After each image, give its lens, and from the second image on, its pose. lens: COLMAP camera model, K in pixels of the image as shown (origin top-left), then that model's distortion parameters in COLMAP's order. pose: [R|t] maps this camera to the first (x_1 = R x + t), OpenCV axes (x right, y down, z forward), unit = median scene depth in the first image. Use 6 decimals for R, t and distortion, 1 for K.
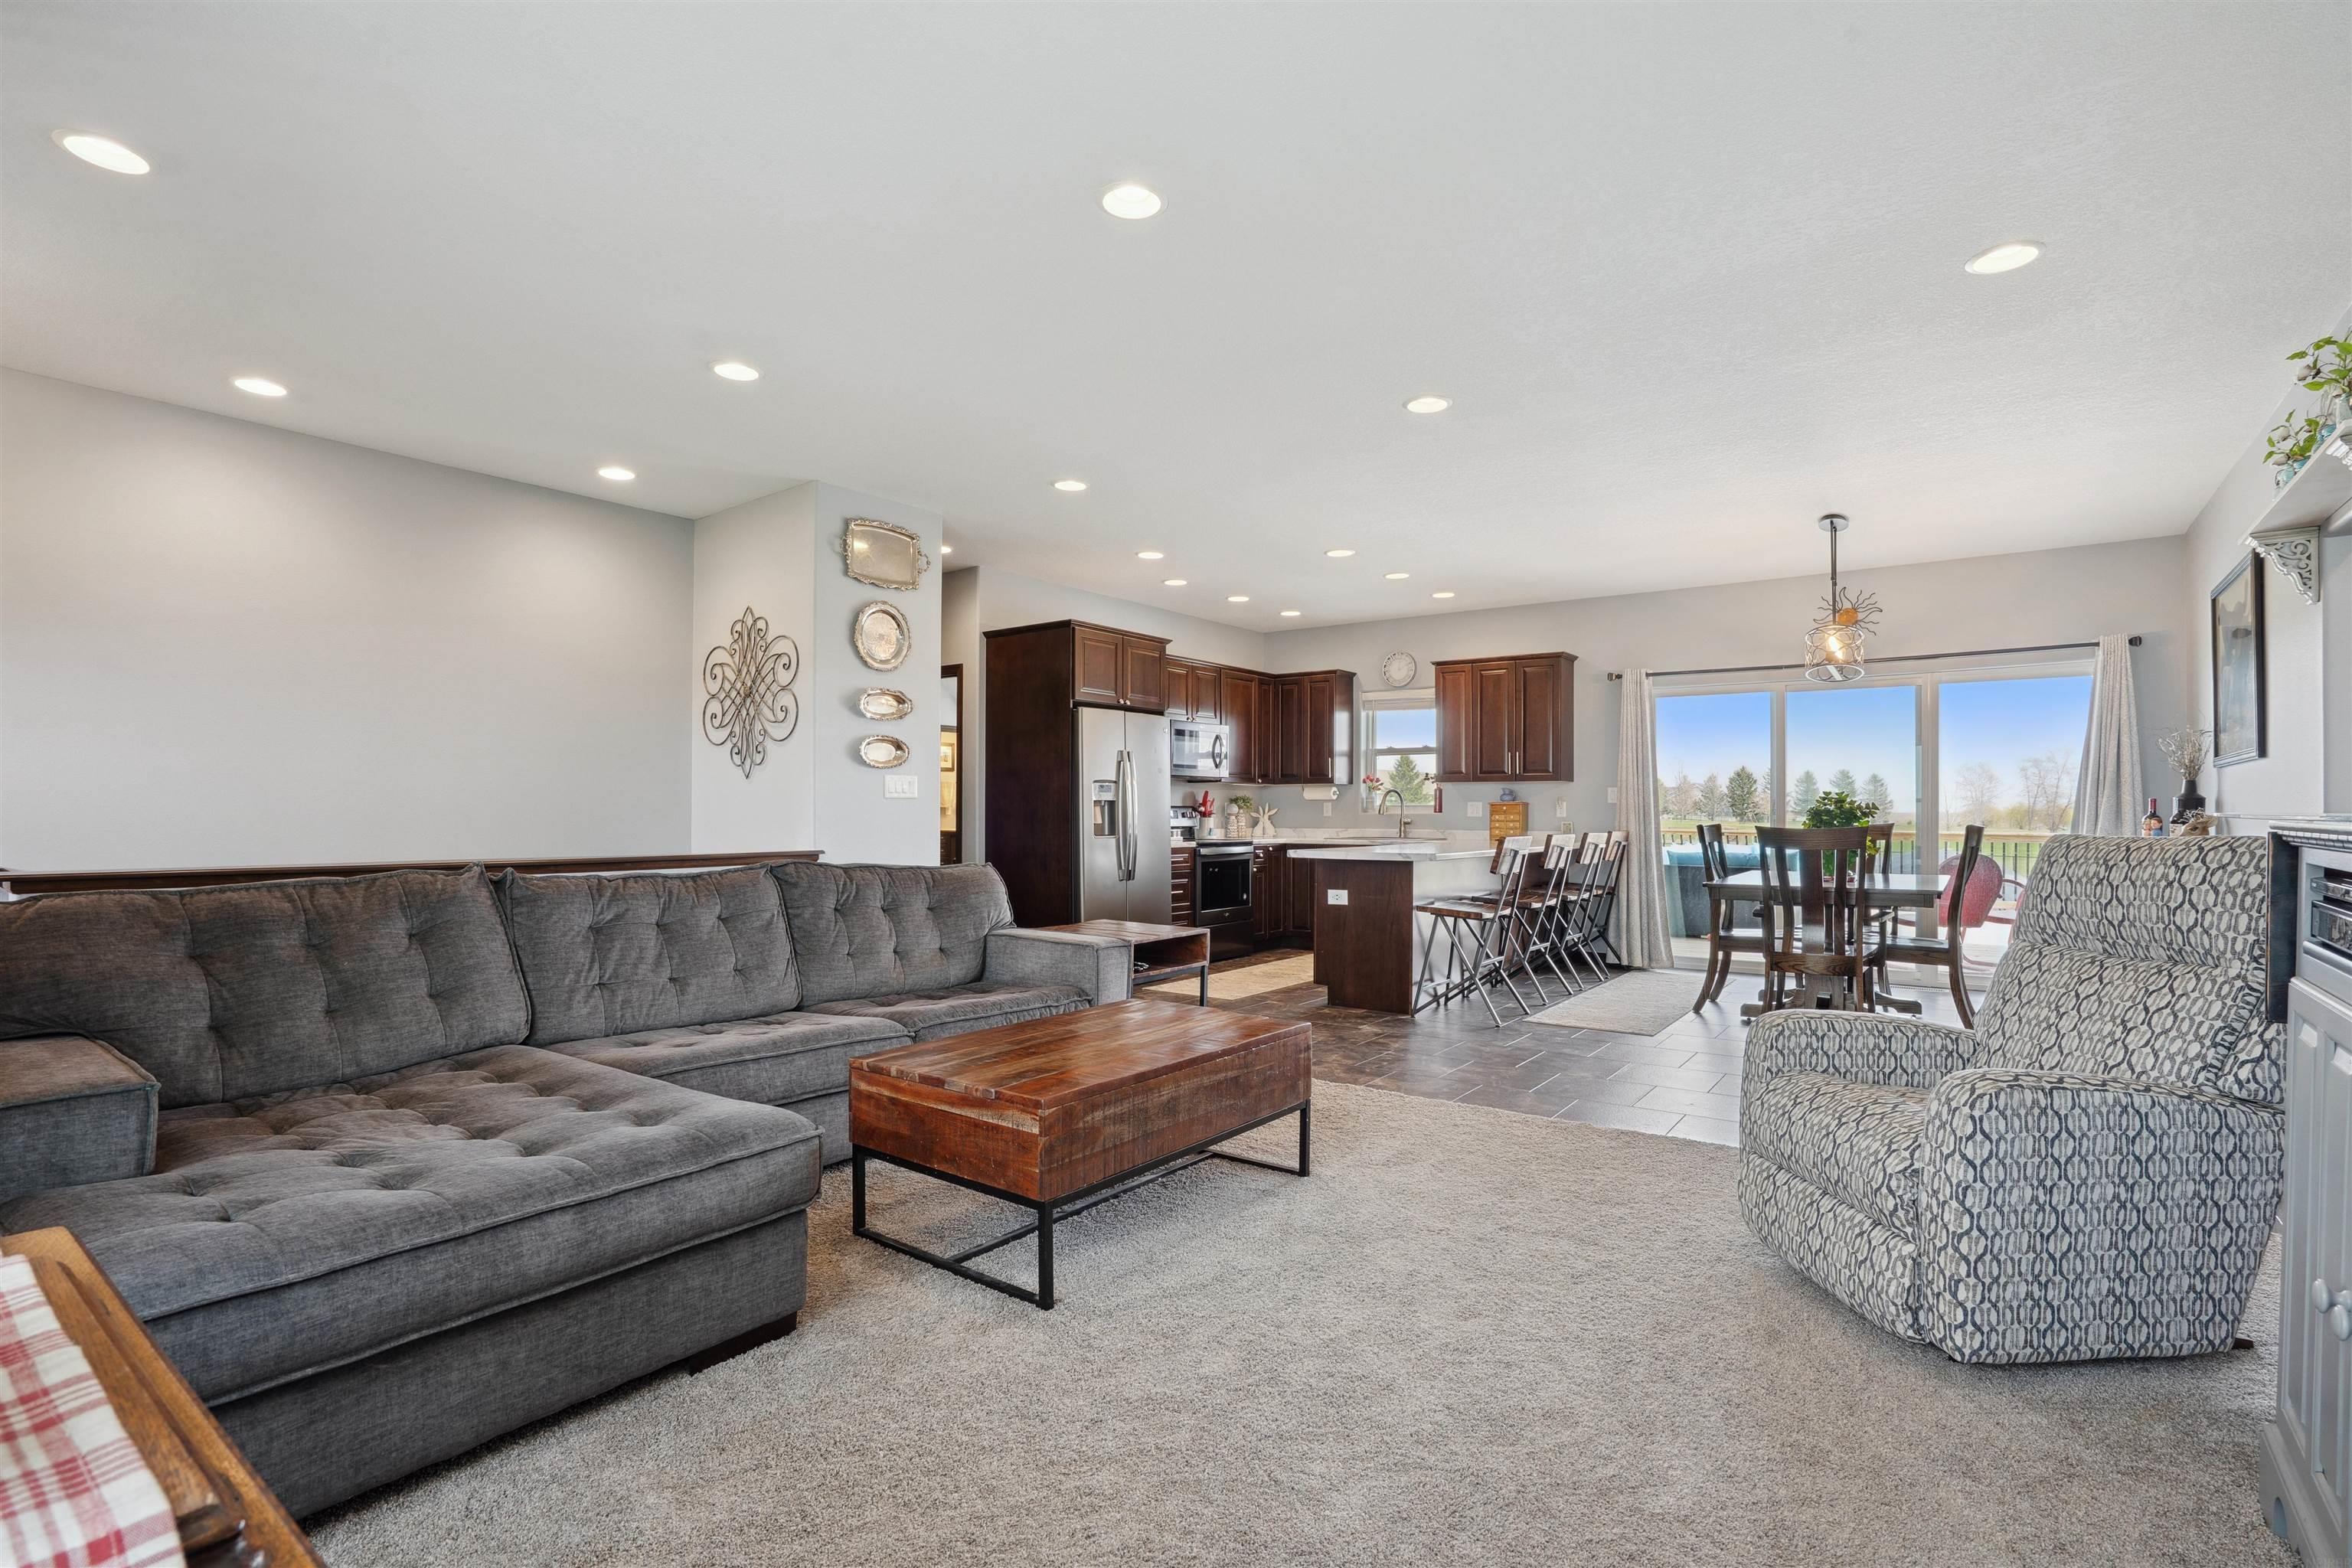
lens RADIAL K [[1088.7, 0, 1168.8], [0, 1088.7, 799.5], [0, 0, 1]] dist [-0.061408, 0.024813]
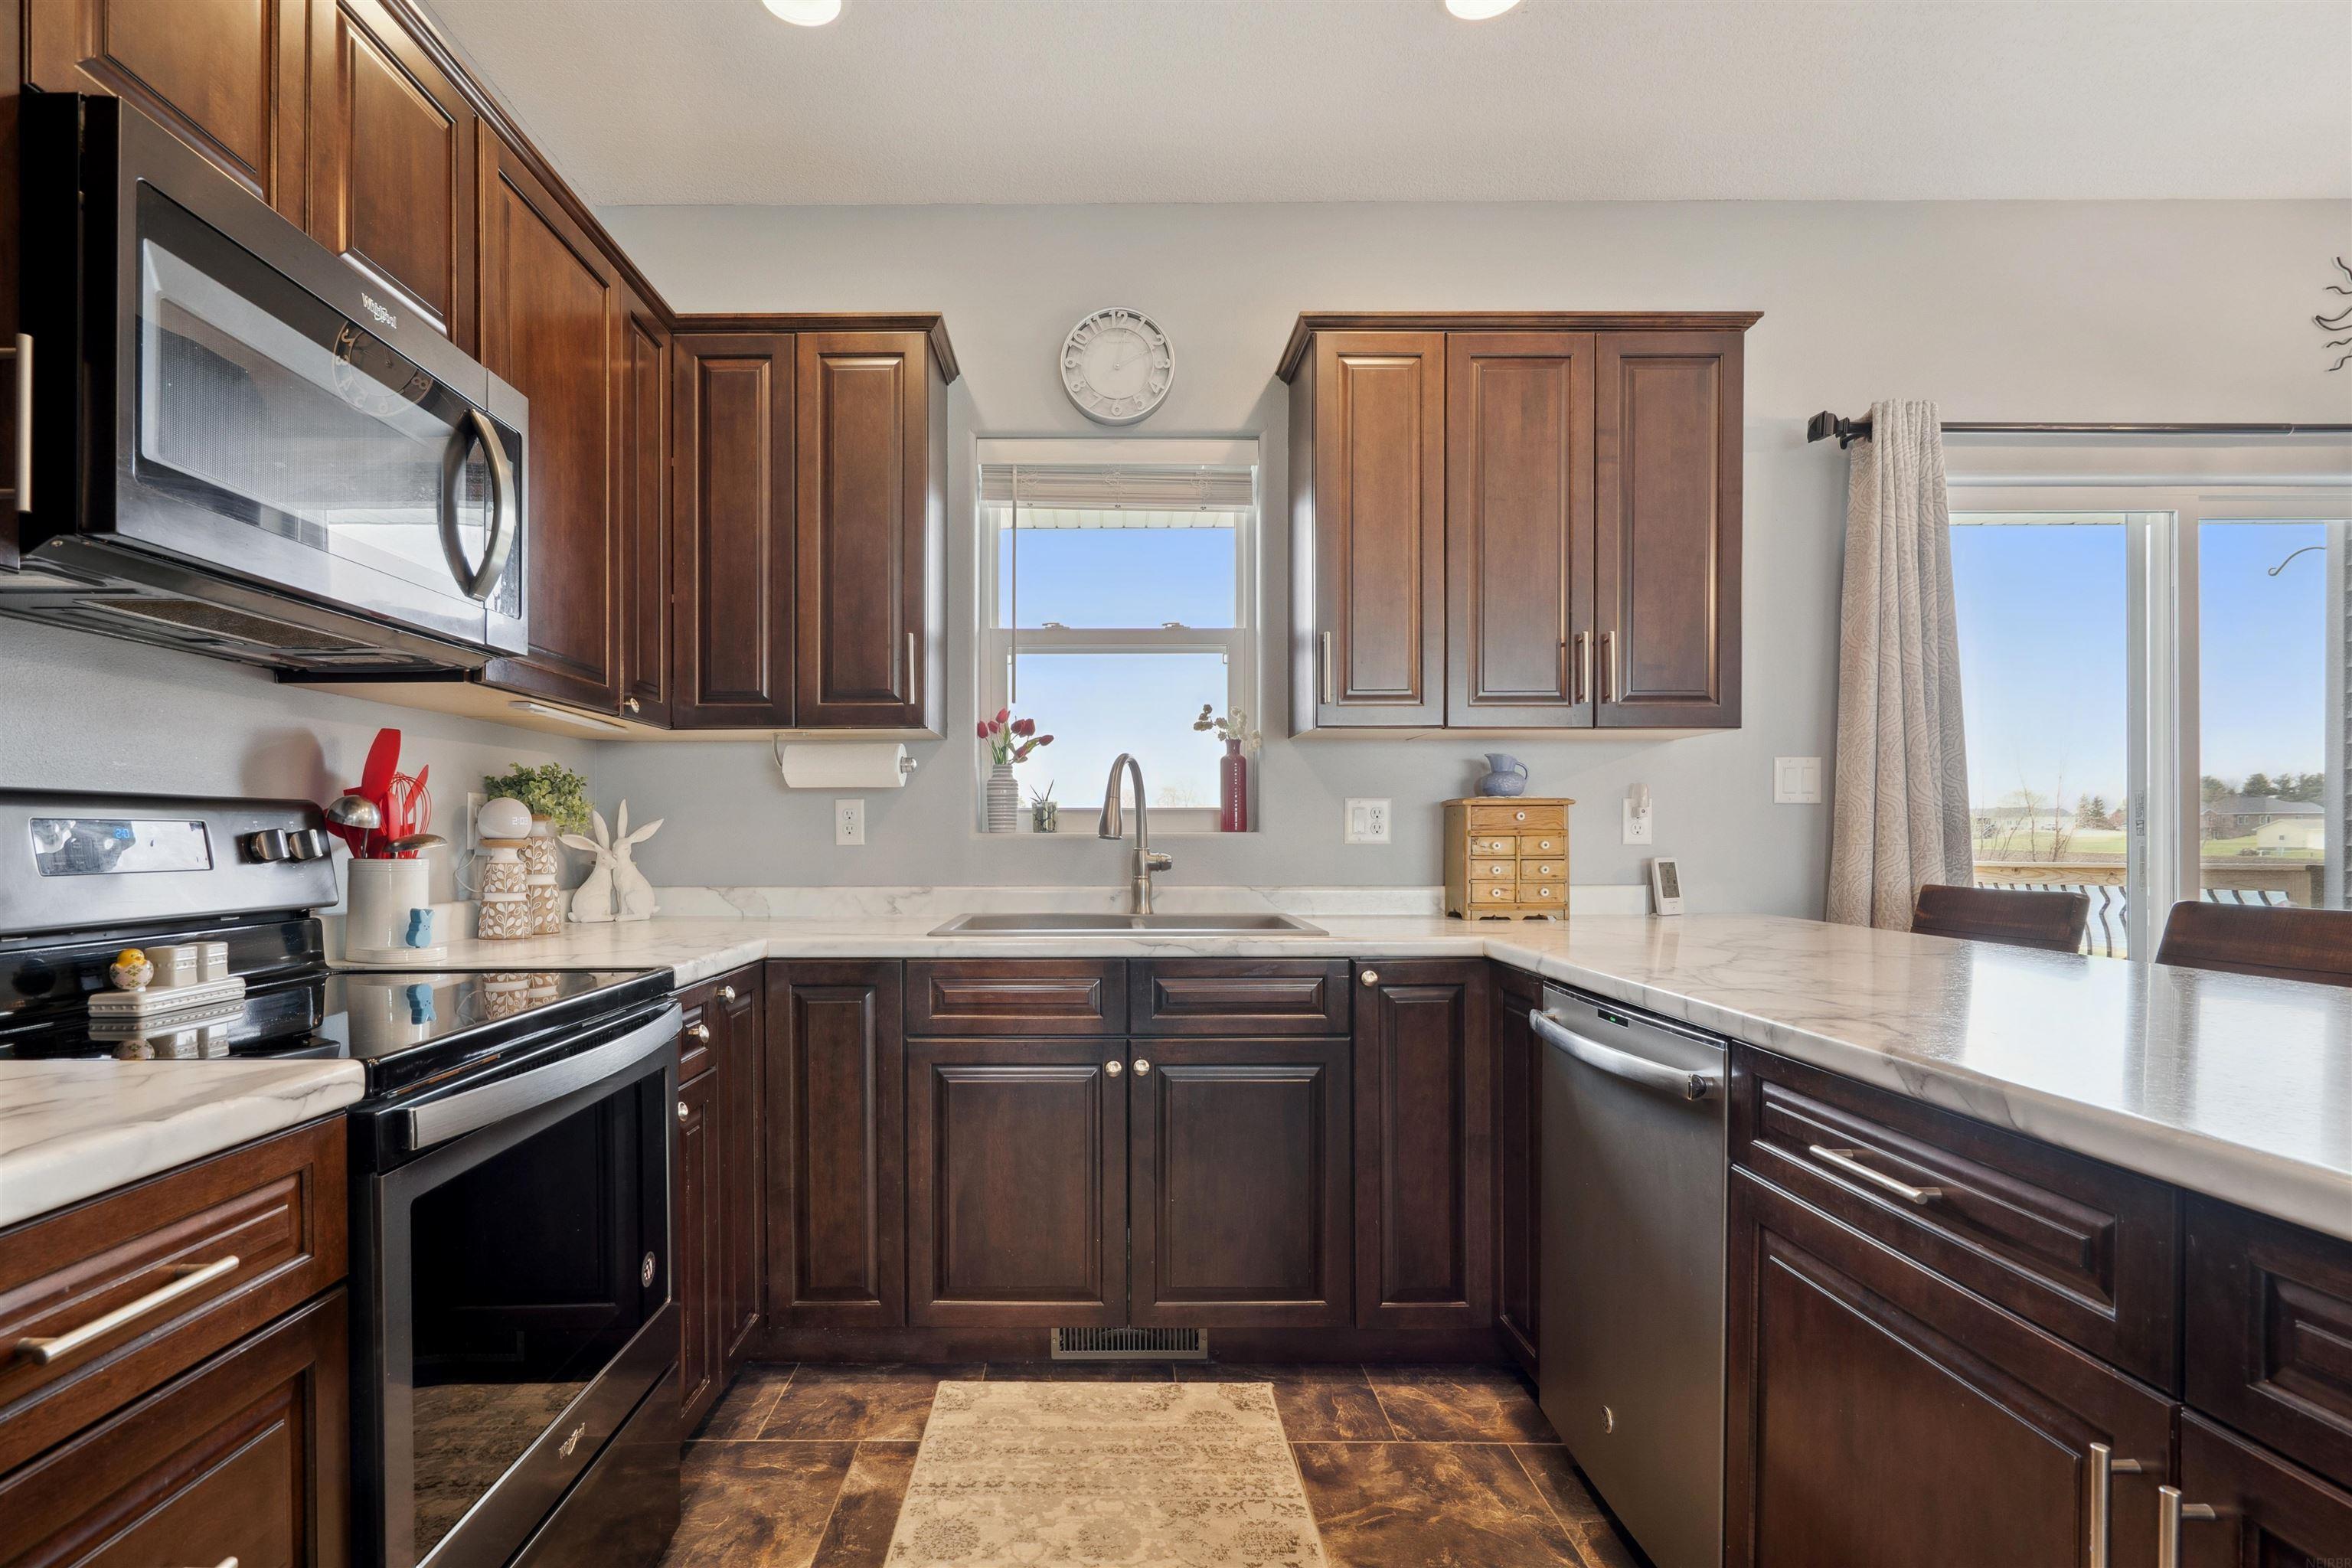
lens RADIAL K [[1155.0, 0, 1096.0], [0, 1155.0, 840.1], [0, 0, 1]] dist [-0.000840, 0.000317]
pose [[0.802655, -0.007148, 0.596401, 0.012593], [-0.002426, 0.999881, 0.015248, 0.009676], [-0.596438, -0.013686, 0.802542, 0.778599]]
